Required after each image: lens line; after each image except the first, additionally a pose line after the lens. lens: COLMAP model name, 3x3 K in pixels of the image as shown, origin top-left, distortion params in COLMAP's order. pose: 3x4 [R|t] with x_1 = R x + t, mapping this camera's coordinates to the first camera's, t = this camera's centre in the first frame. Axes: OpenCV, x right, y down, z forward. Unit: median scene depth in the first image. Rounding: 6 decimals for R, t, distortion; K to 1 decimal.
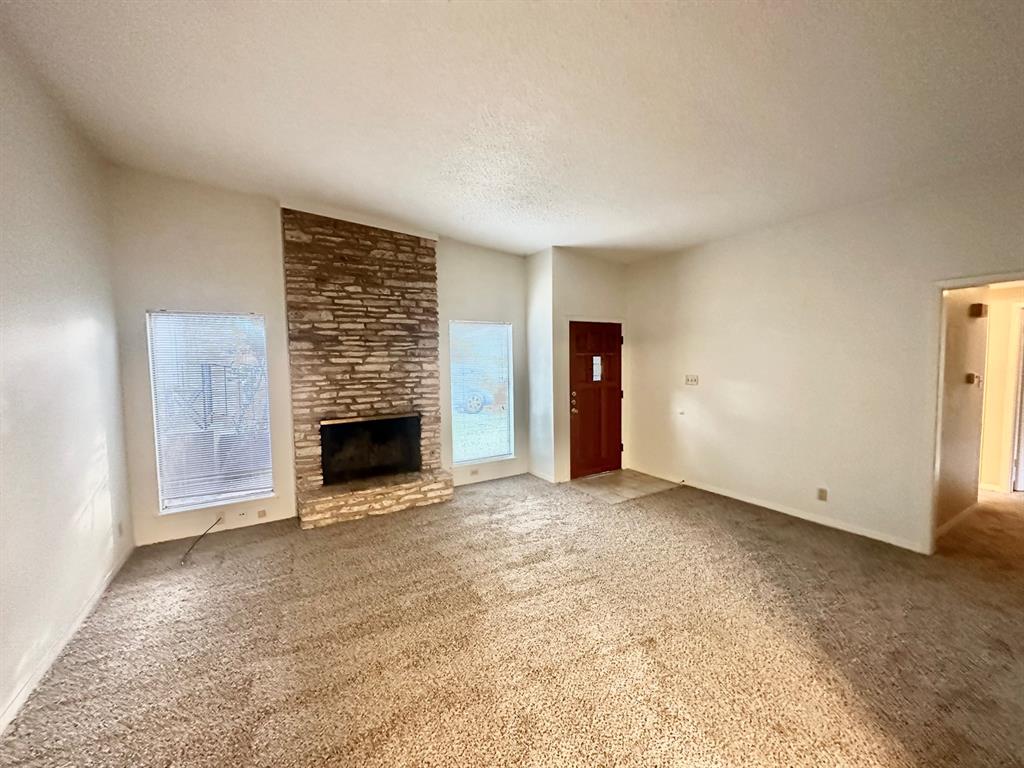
lens RADIAL K [[410.3, 0, 512.0], [0, 410.3, 384.0], [0, 0, 1]] dist [-0.001442, -0.000186]
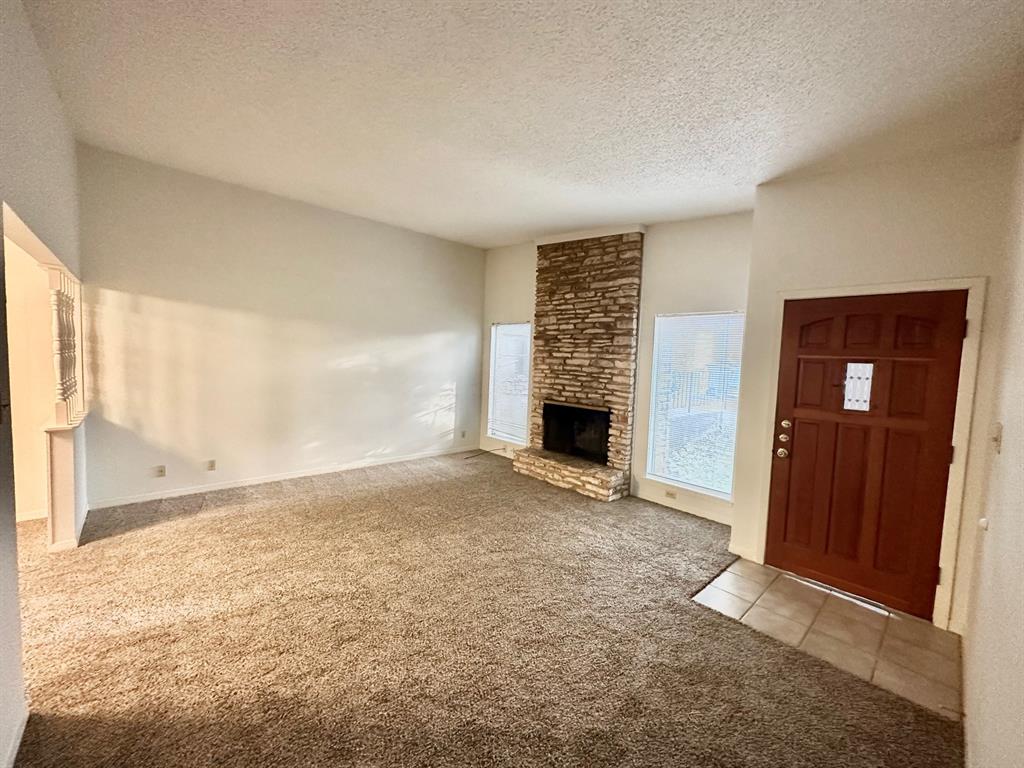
lens RADIAL K [[410.3, 0, 512.0], [0, 410.3, 384.0], [0, 0, 1]] dist [-0.001442, -0.000186]
pose [[0.196090, 0.090718, -0.976381, 0.749815], [-0.099782, 0.992389, 0.072165, -0.042337], [0.975496, 0.083274, 0.203649, 0.581962]]
